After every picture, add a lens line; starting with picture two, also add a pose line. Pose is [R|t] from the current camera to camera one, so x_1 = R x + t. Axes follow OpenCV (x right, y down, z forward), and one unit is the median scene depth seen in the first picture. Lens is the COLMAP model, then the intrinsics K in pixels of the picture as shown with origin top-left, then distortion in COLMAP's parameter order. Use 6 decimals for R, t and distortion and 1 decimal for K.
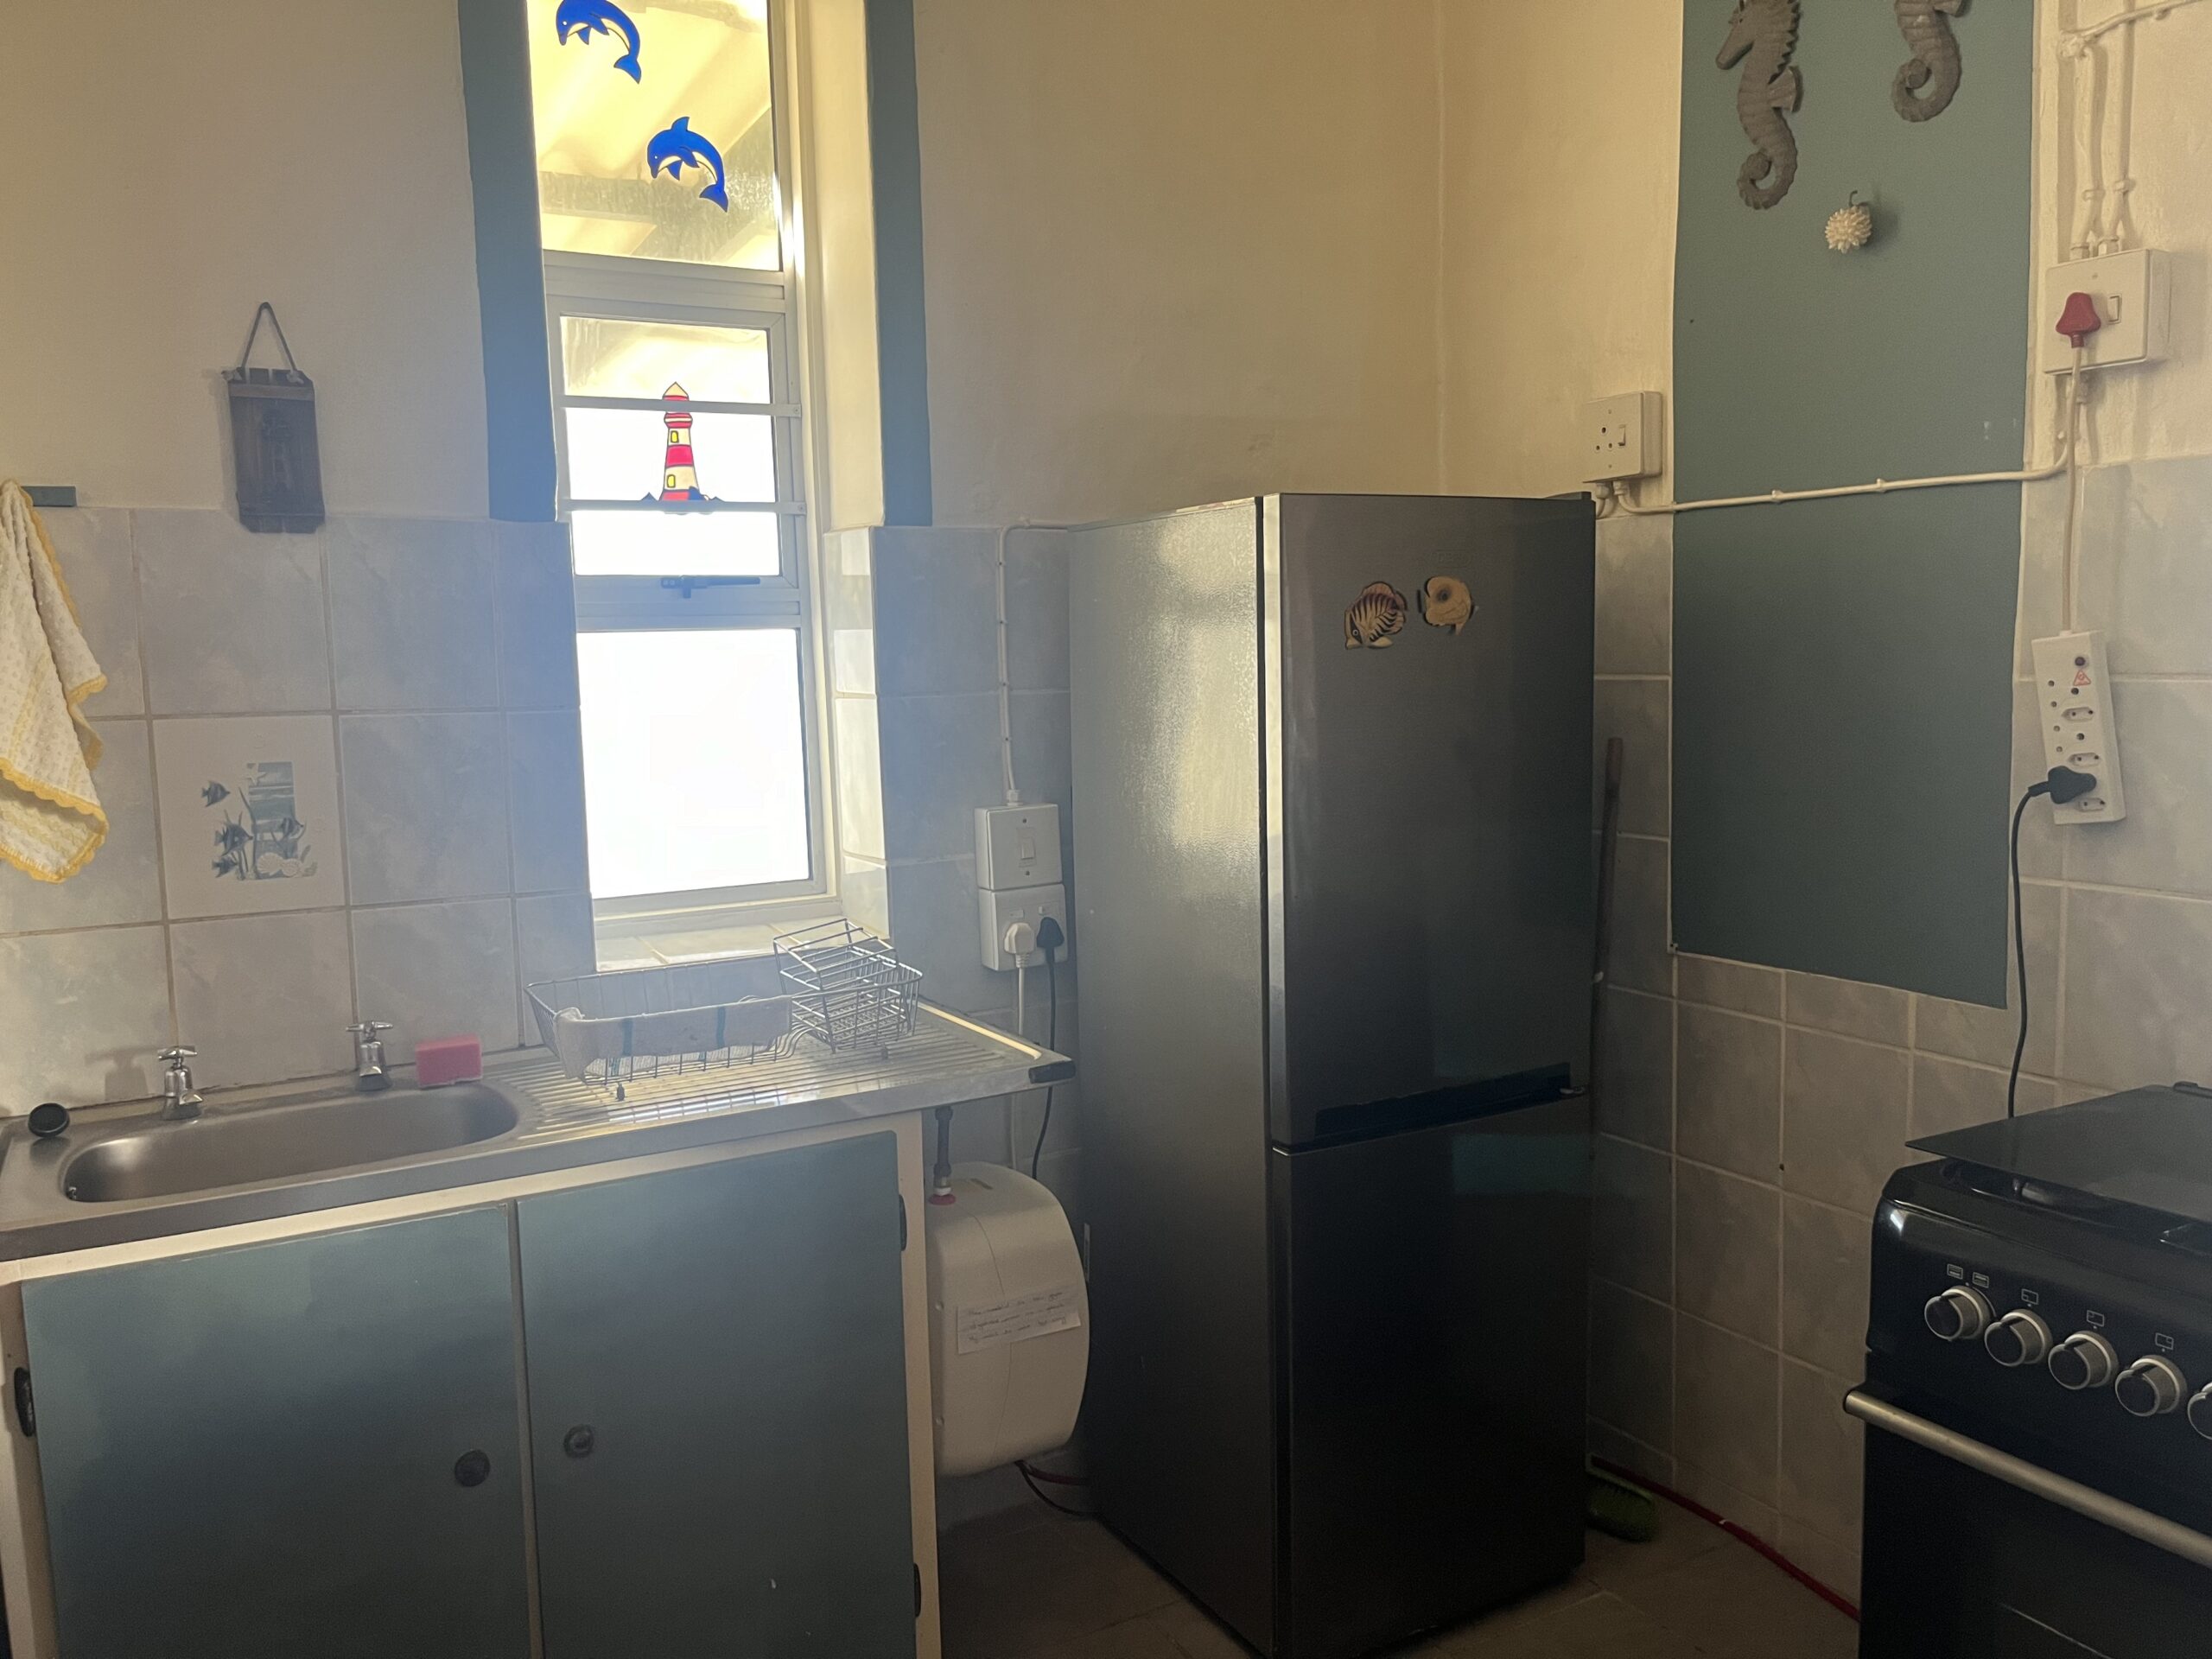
lens RADIAL K [[1705.8, 0, 1106.0], [0, 1705.8, 829.5], [0, 0, 1]] dist [0.068337, -0.091641]
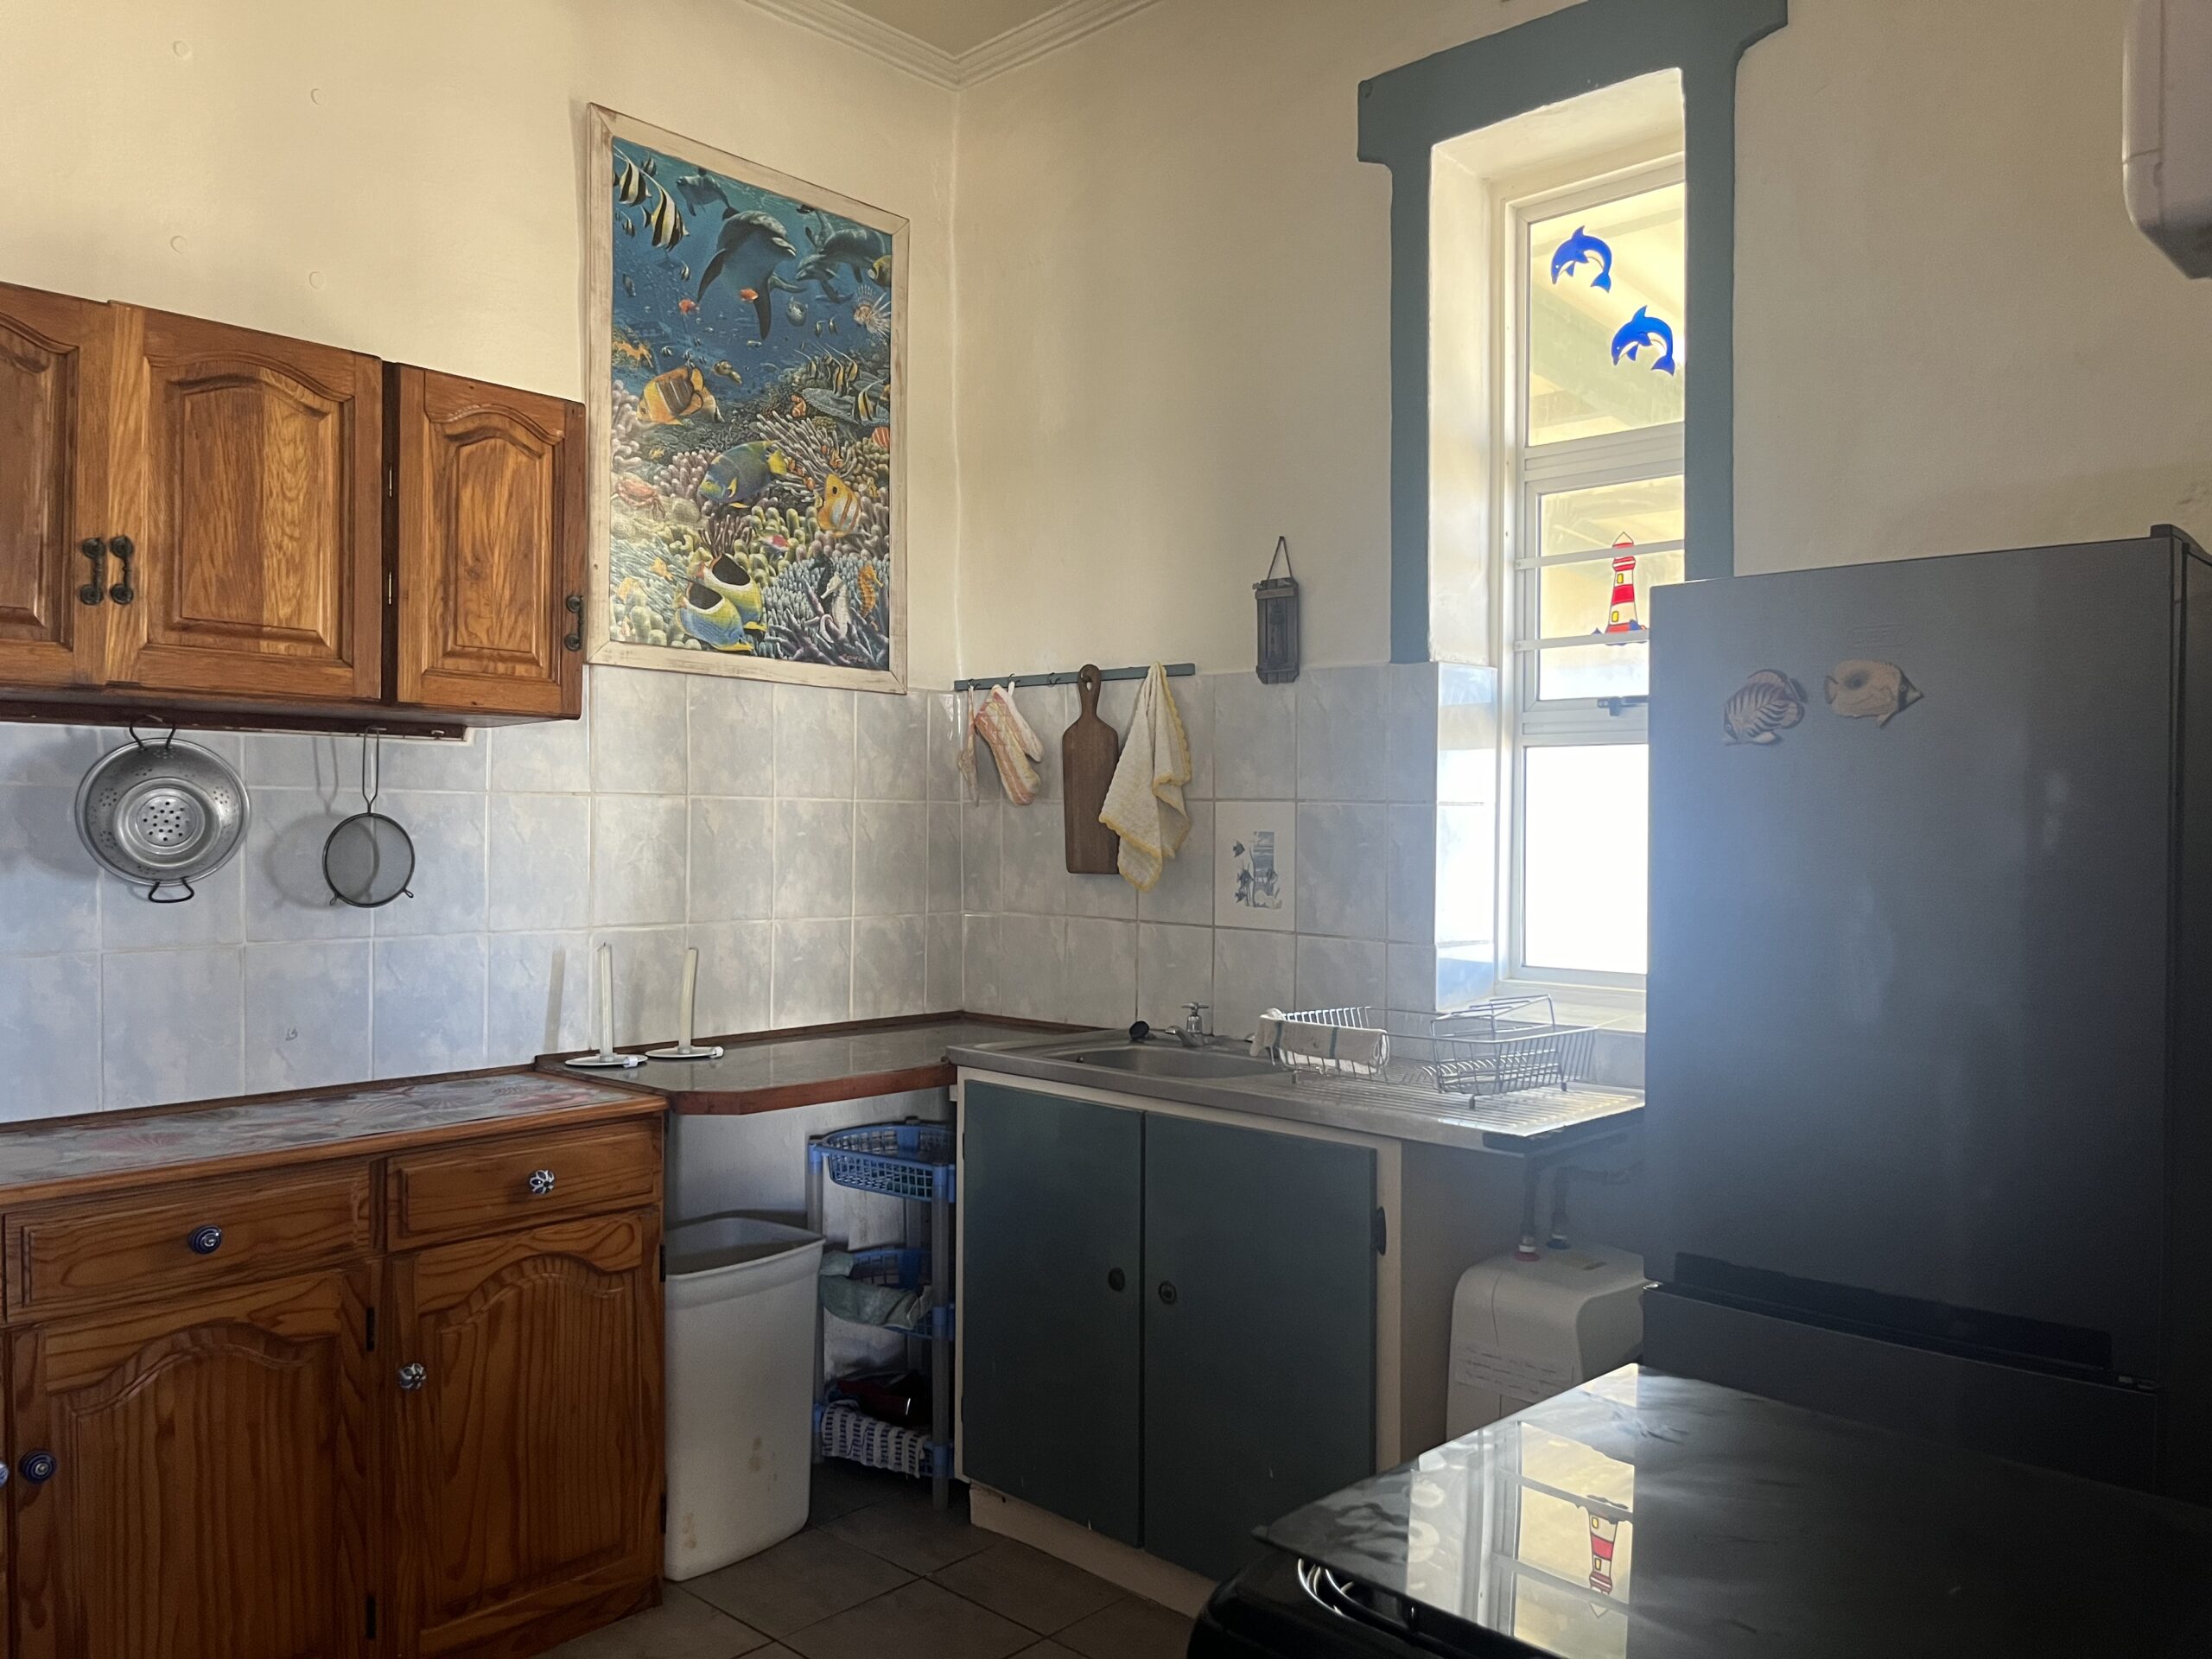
lens RADIAL K [[1692.2, 0, 1106.0], [0, 1692.2, 829.5], [0, 0, 1]] dist [0.055018, -0.094041]
pose [[0.267619, 0.031179, -0.963020, 0.913294], [-0.115203, 0.993342, 0.000146, -0.024423], [0.956613, 0.110904, 0.269430, 0.449203]]
